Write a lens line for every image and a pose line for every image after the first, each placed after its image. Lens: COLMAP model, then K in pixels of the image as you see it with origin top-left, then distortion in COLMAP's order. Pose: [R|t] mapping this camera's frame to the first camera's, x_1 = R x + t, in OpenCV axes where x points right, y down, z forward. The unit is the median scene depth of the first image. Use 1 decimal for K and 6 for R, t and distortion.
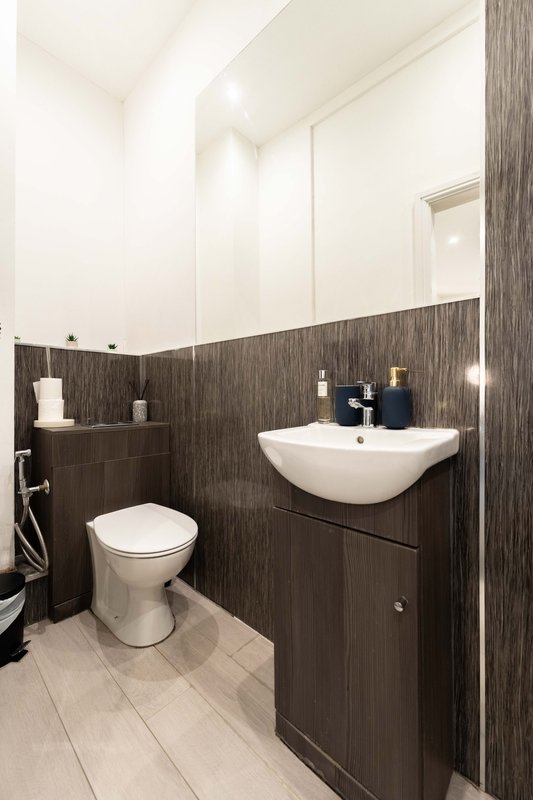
lens RADIAL K [[324.8, 0, 252.5], [0, 324.8, 398.4], [0, 0, 1]] dist [-0.000450, 0.000139]
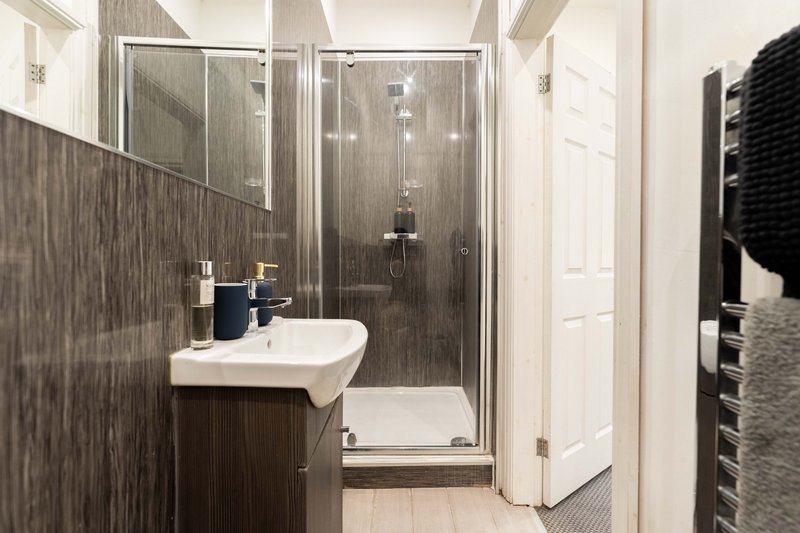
lens RADIAL K [[324.8, 0, 398.0], [0, 324.8, 262.3], [0, 0, 1]] dist [-0.000450, 0.000139]
pose [[-0.683282, -0.000692, 0.730155, -0.419644], [0.009282, 0.999911, 0.009633, -0.076593], [-0.730096, 0.013359, -0.683214, 1.020210]]
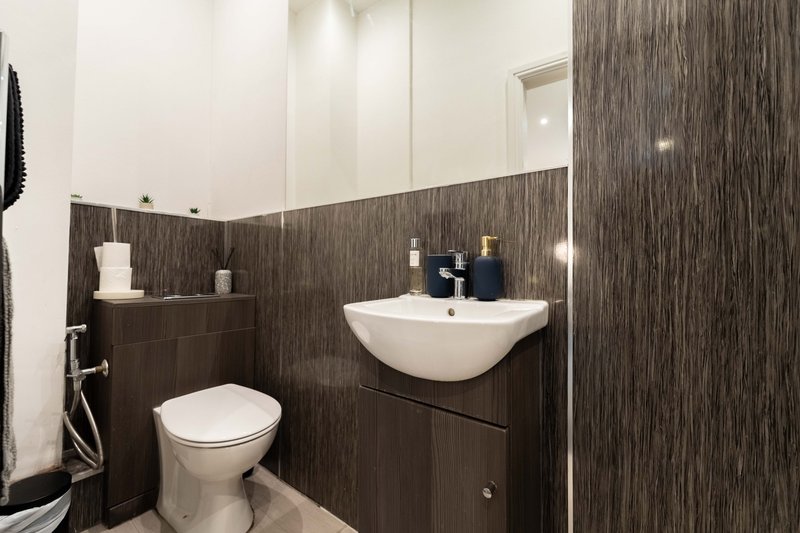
lens RADIAL K [[324.8, 0, 398.0], [0, 324.8, 262.3], [0, 0, 1]] dist [-0.000450, 0.000139]
pose [[0.991334, 0.020562, 0.129749, 0.040284], [-0.016350, 0.999307, -0.033441, 0.012953], [-0.130346, 0.031030, 0.990983, 0.059956]]
